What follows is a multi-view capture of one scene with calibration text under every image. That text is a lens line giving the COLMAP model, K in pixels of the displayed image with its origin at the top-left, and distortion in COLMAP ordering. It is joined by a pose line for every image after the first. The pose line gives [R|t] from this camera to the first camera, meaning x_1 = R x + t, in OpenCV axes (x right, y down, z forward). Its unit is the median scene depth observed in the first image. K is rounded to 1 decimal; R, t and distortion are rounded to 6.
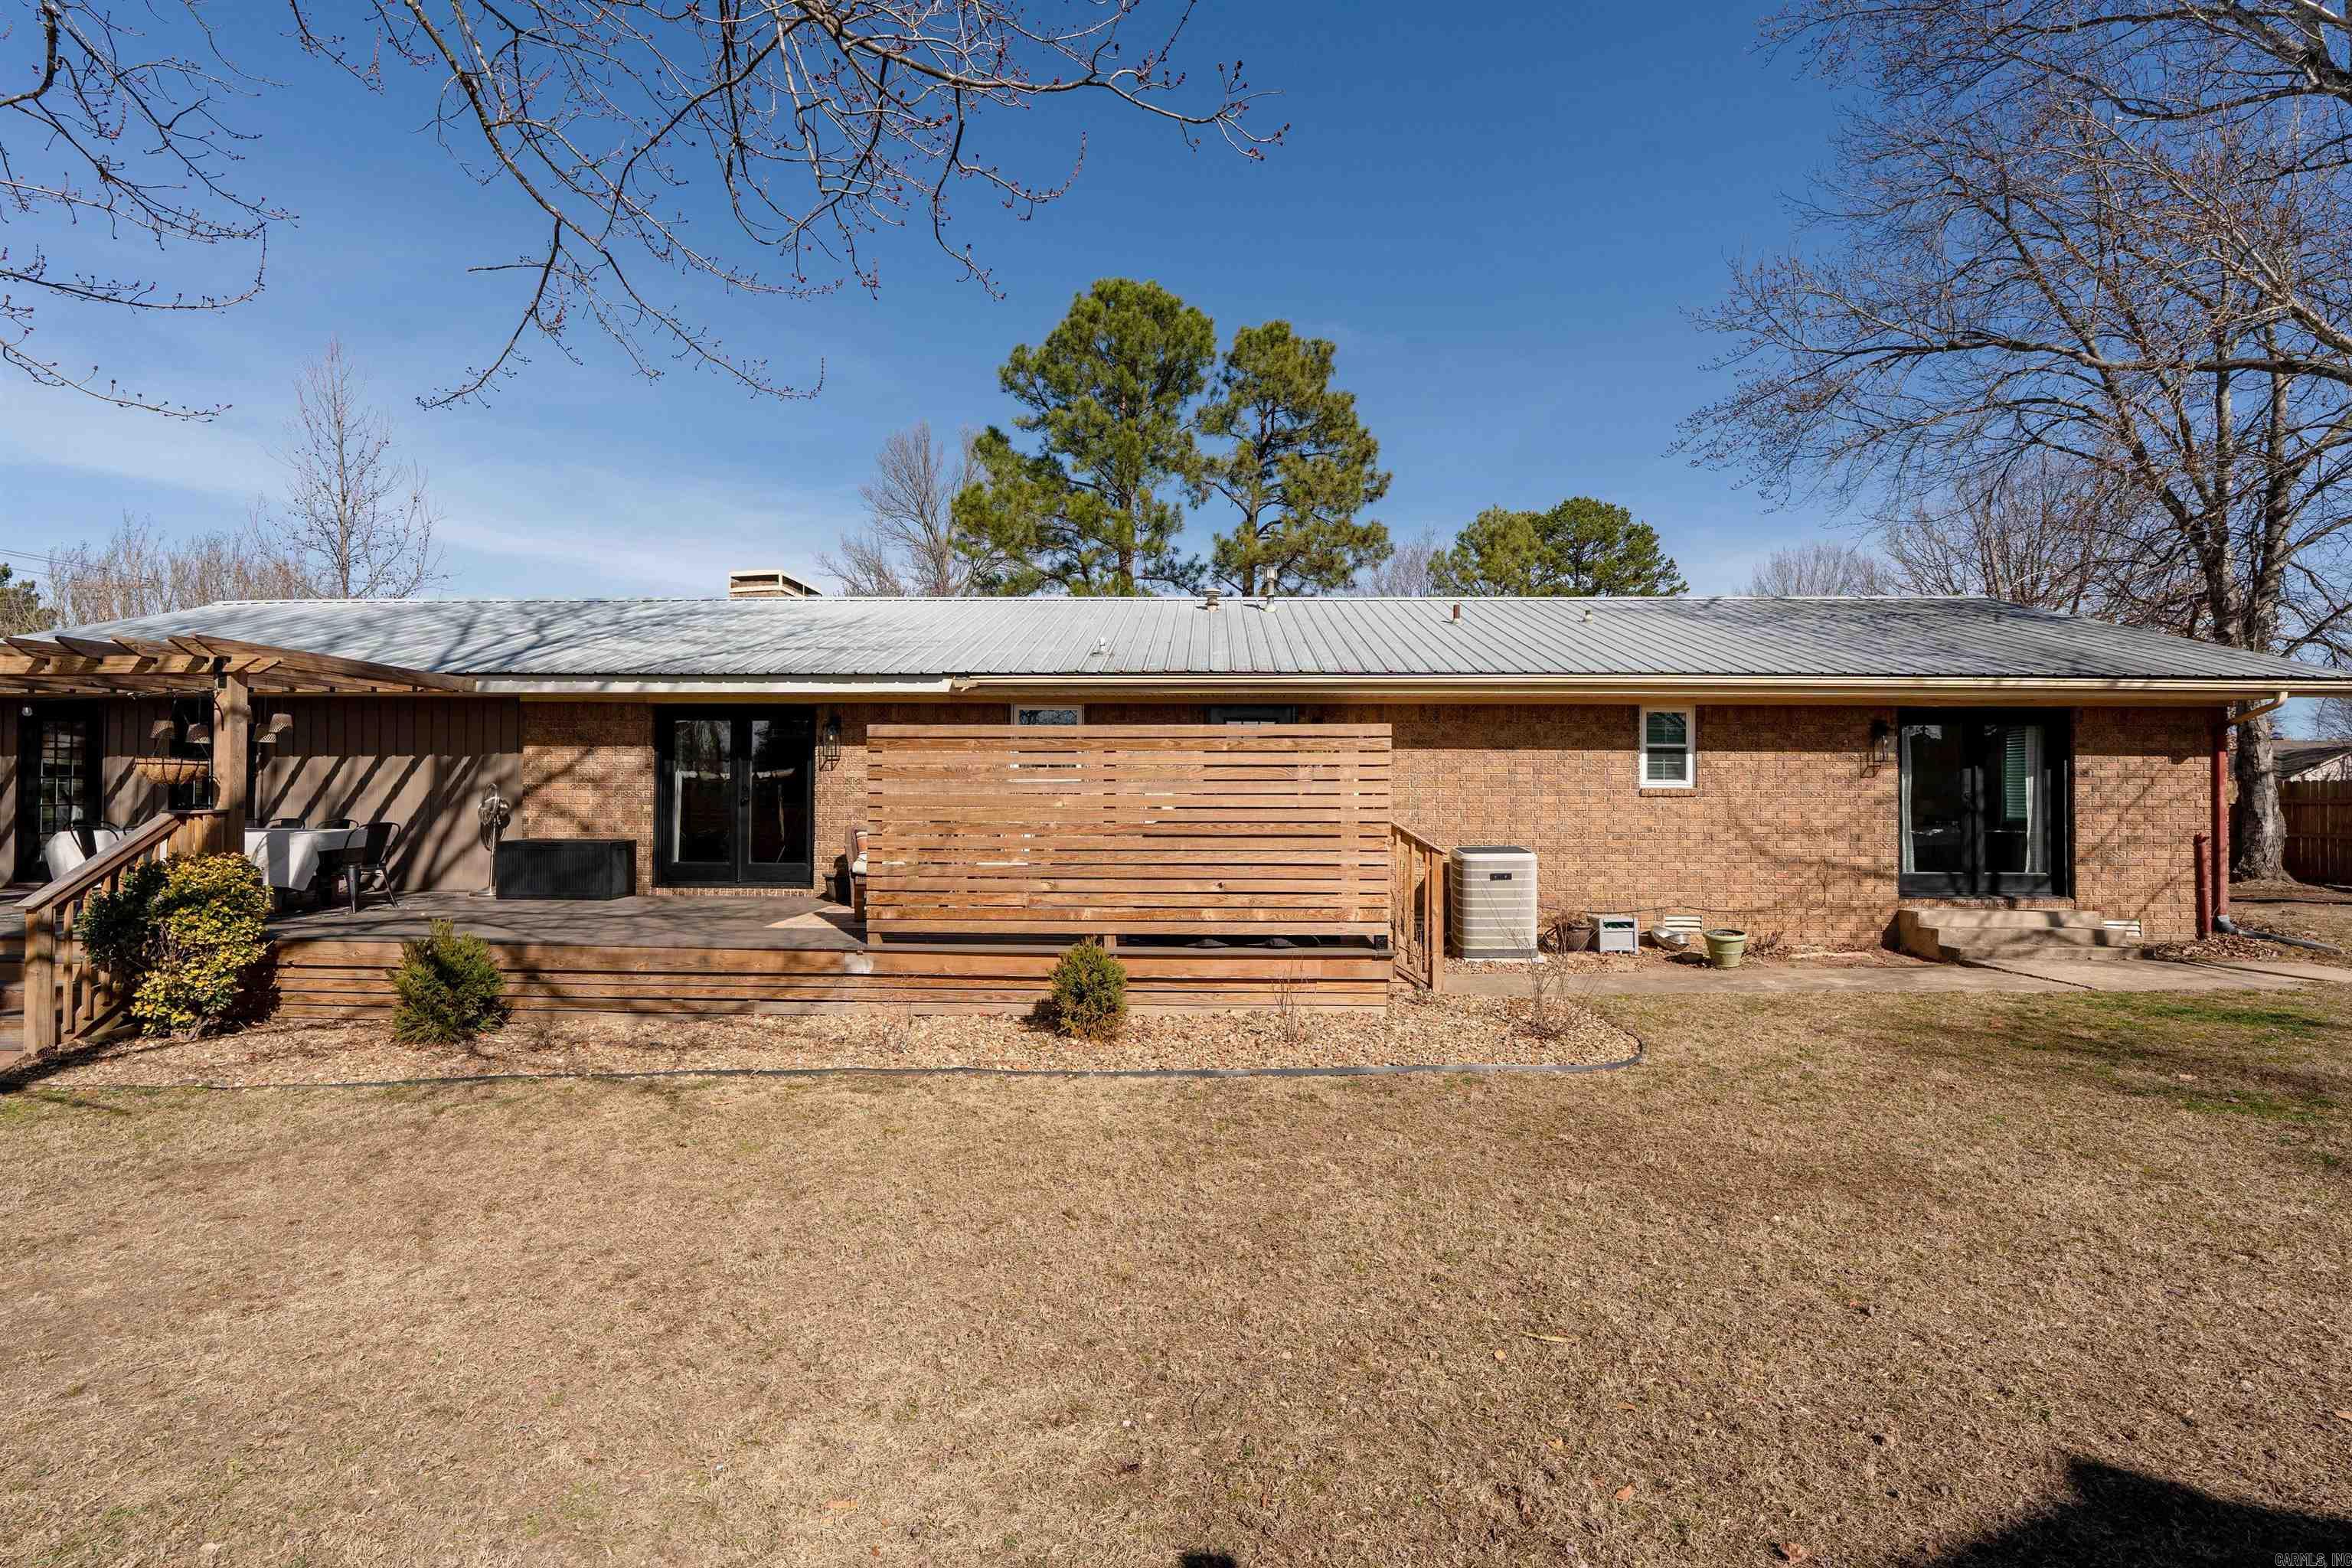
lens RADIAL K [[1051.0, 0, 1176.6], [0, 1051.0, 784.1], [0, 0, 1]] dist [-0.006206, 0.002430]
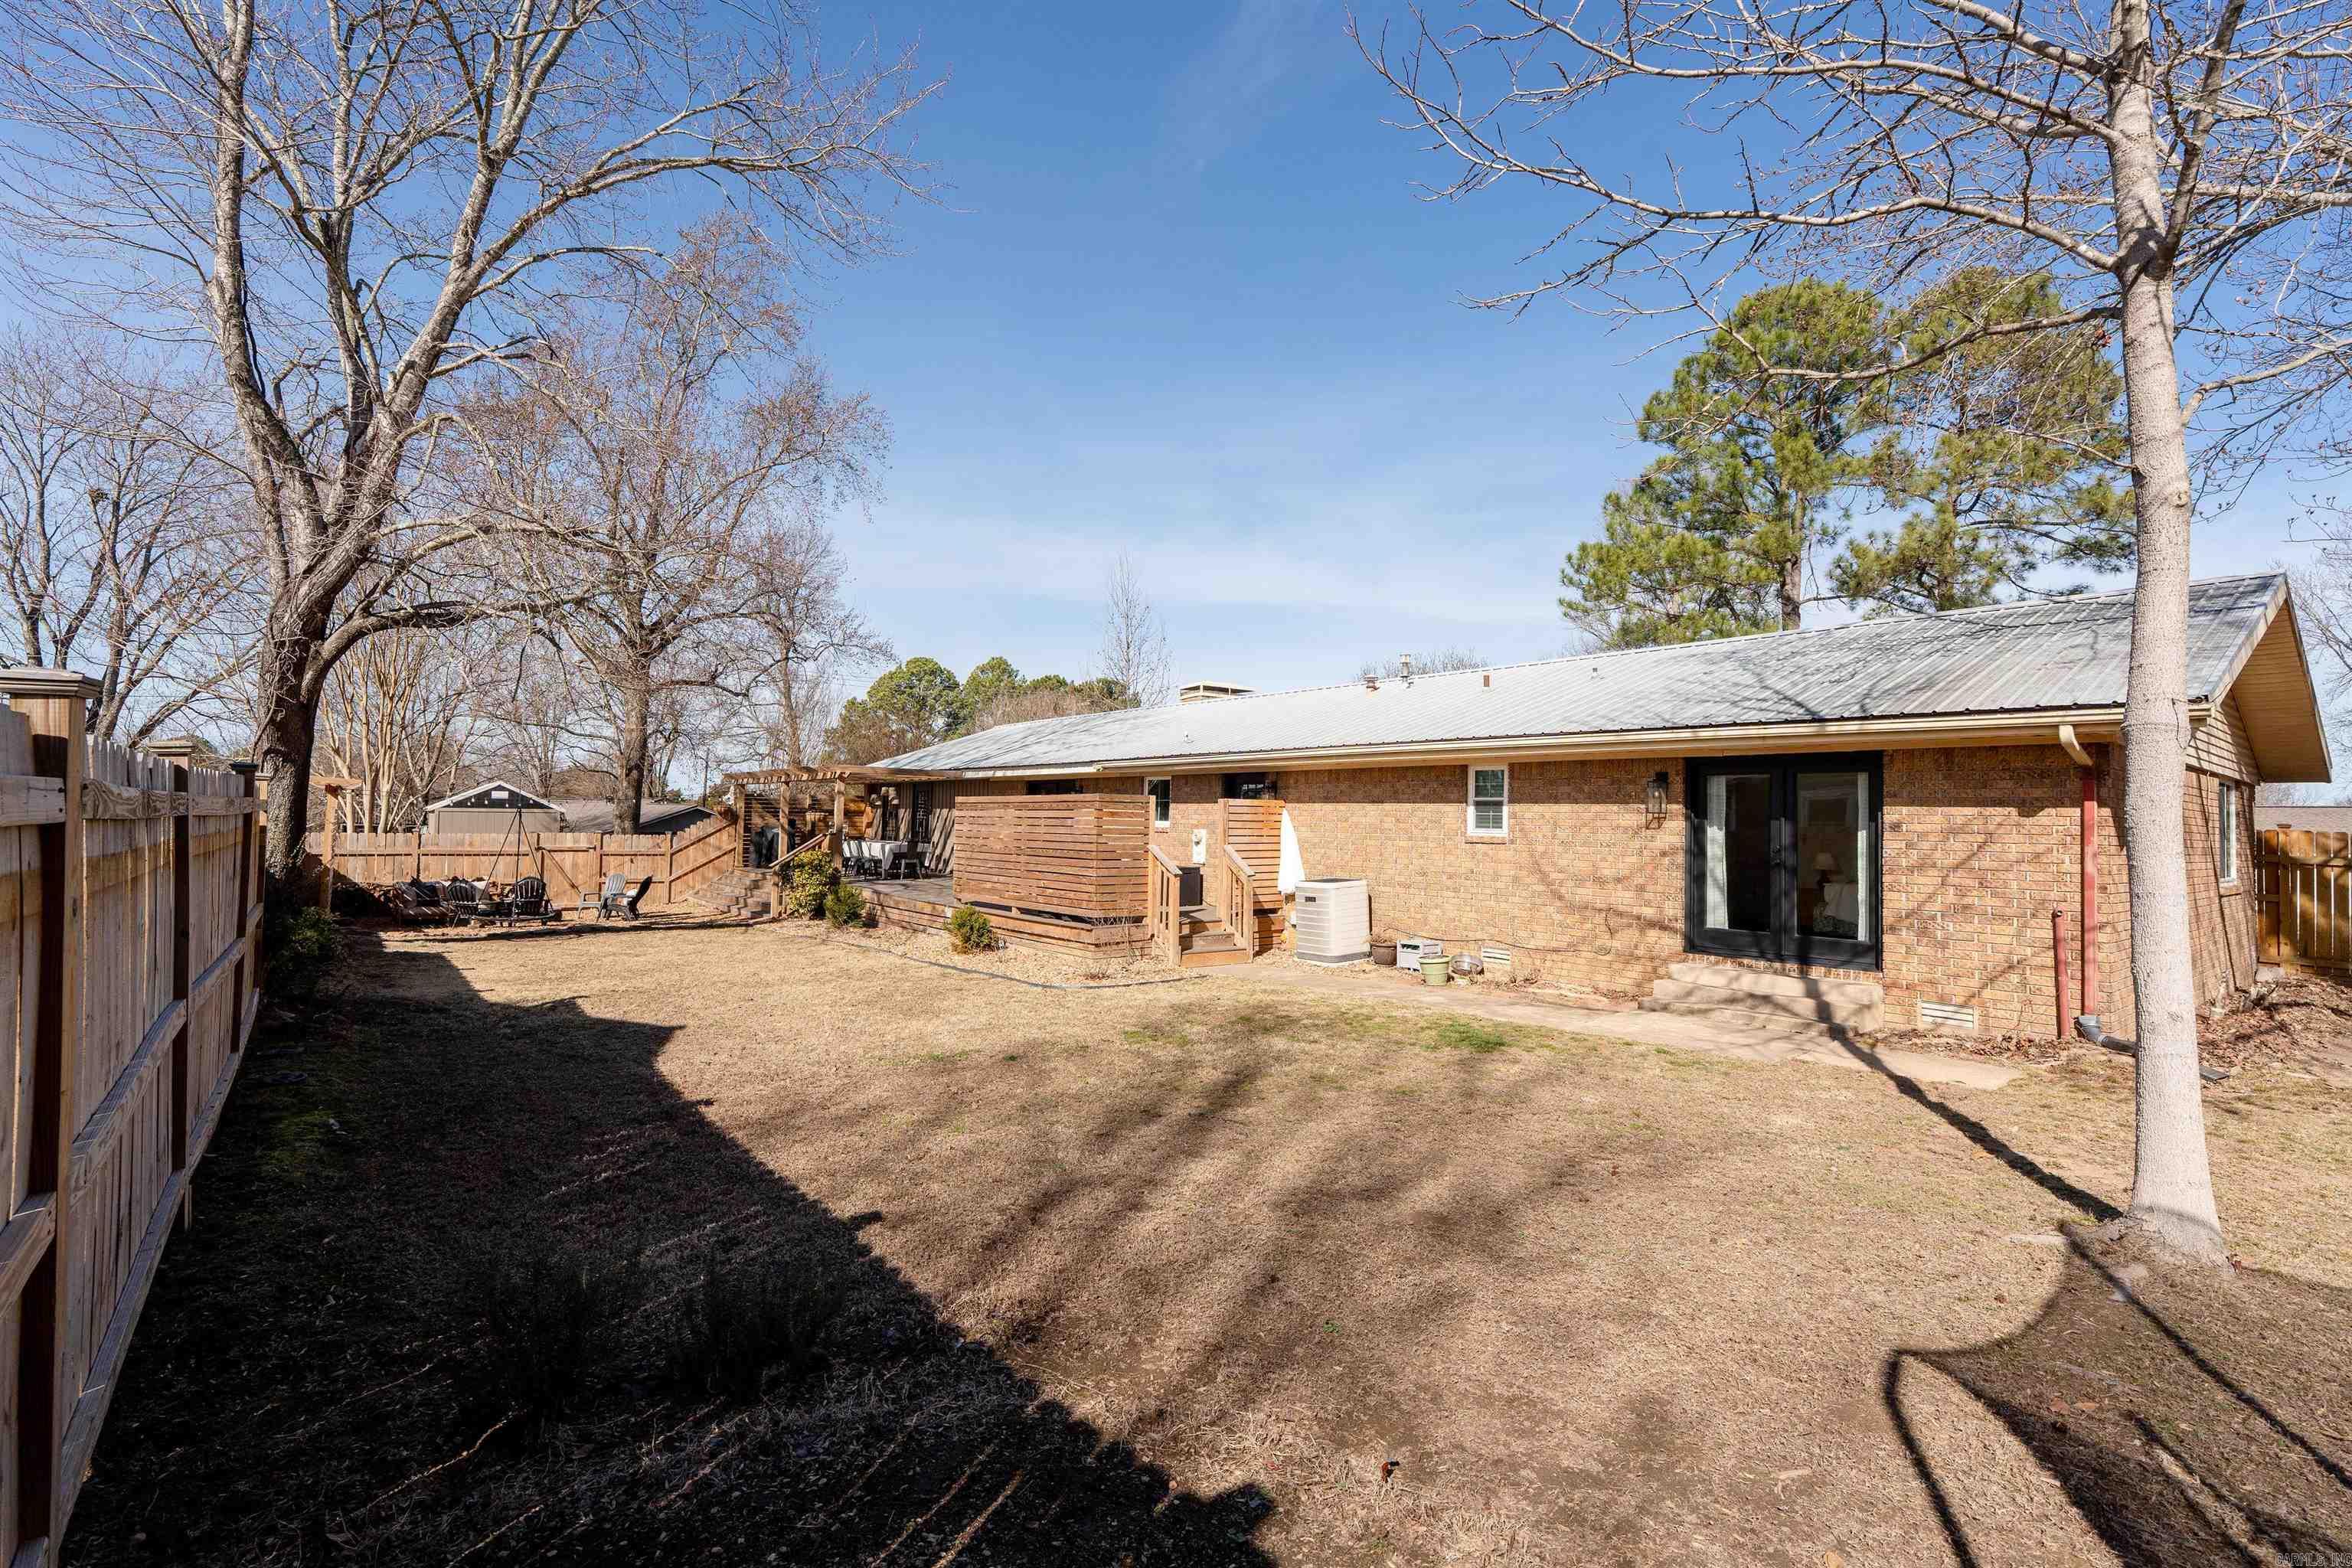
lens RADIAL K [[1051.0, 0, 1165.7], [0, 1051.0, 795.2], [0, 0, 1]] dist [-0.006206, 0.002430]
pose [[0.647394, -0.012151, -0.762059, 1.127712], [-0.006825, 0.999740, -0.021739, -0.013554], [0.762125, 0.019275, 0.647143, -0.012783]]
